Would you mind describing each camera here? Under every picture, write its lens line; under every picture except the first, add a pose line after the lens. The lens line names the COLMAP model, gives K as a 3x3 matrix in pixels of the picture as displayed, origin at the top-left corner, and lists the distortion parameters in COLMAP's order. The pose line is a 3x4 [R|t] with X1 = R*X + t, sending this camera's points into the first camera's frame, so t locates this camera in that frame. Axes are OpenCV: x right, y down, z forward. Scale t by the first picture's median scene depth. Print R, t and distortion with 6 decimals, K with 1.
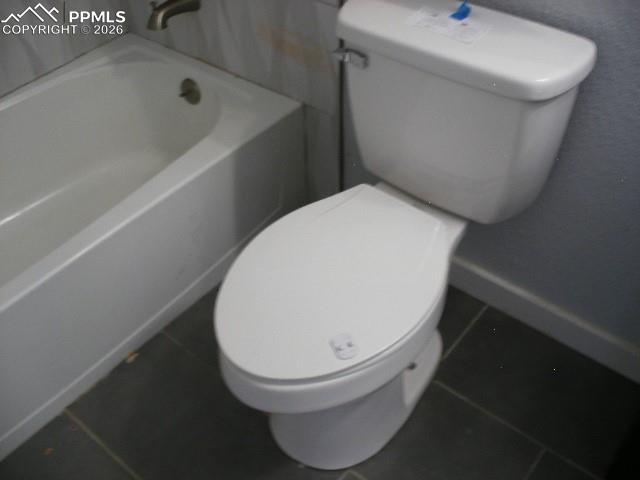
lens RADIAL K [[676.9, 0, 320.2], [0, 676.9, 235.5], [0, 0, 1]] dist [-0.147433, 0.000000]
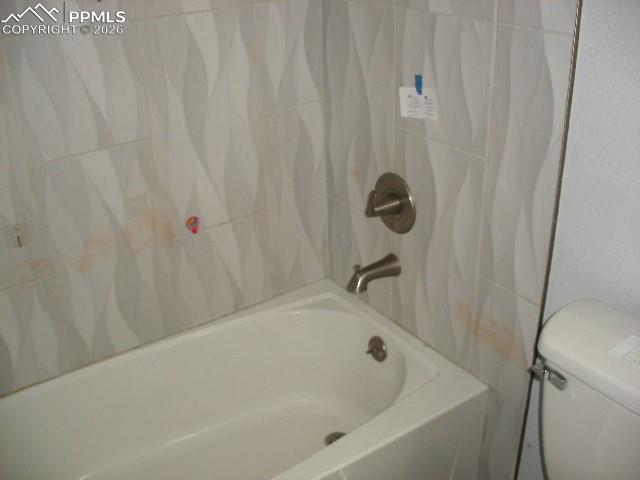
lens RADIAL K [[676.9, 0, 323.0], [0, 676.9, 239.8], [0, 0, 1]] dist [-0.147433, 0.000000]
pose [[0.960080, 0.120375, -0.252500, -0.040435], [-0.182557, 0.953569, -0.239539, -0.129450], [0.211942, 0.276073, 0.937478, -0.030057]]
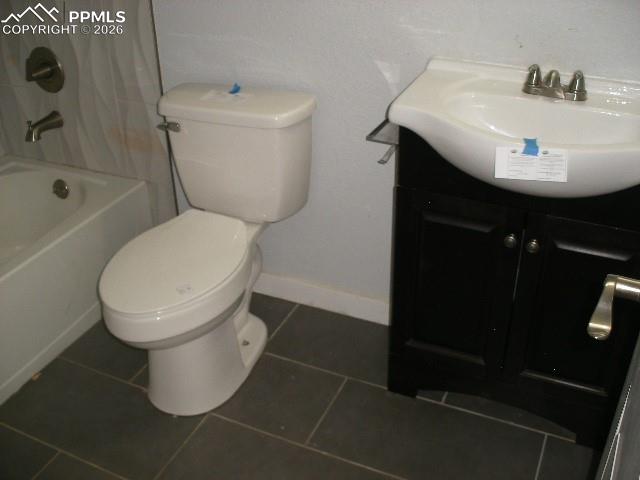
lens RADIAL K [[676.9, 0, 317.5], [0, 676.9, 239.4], [0, 0, 1]] dist [-0.147433, 0.000000]
pose [[0.969504, -0.125088, 0.210750, 0.012073], [0.168382, 0.964814, -0.201945, 0.266393], [-0.178074, 0.231273, 0.956453, -0.367943]]
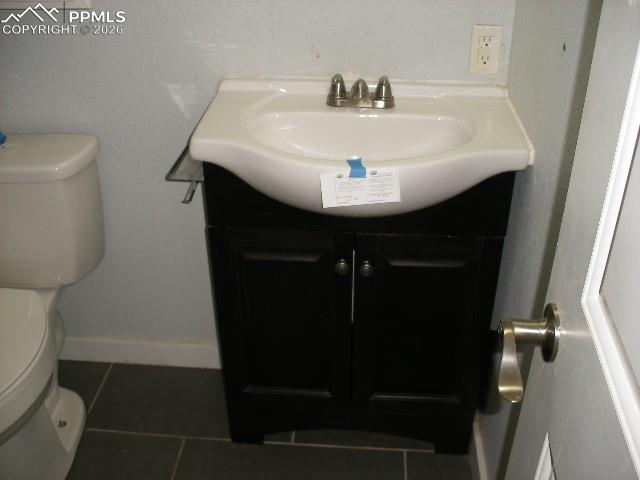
lens RADIAL K [[676.9, 0, 317.2], [0, 676.9, 236.0], [0, 0, 1]] dist [-0.147433, 0.000000]
pose [[0.823969, -0.271408, 0.497407, 0.018369], [0.379237, 0.916375, -0.128200, 0.190410], [-0.421017, 0.294268, 0.857993, -0.274997]]
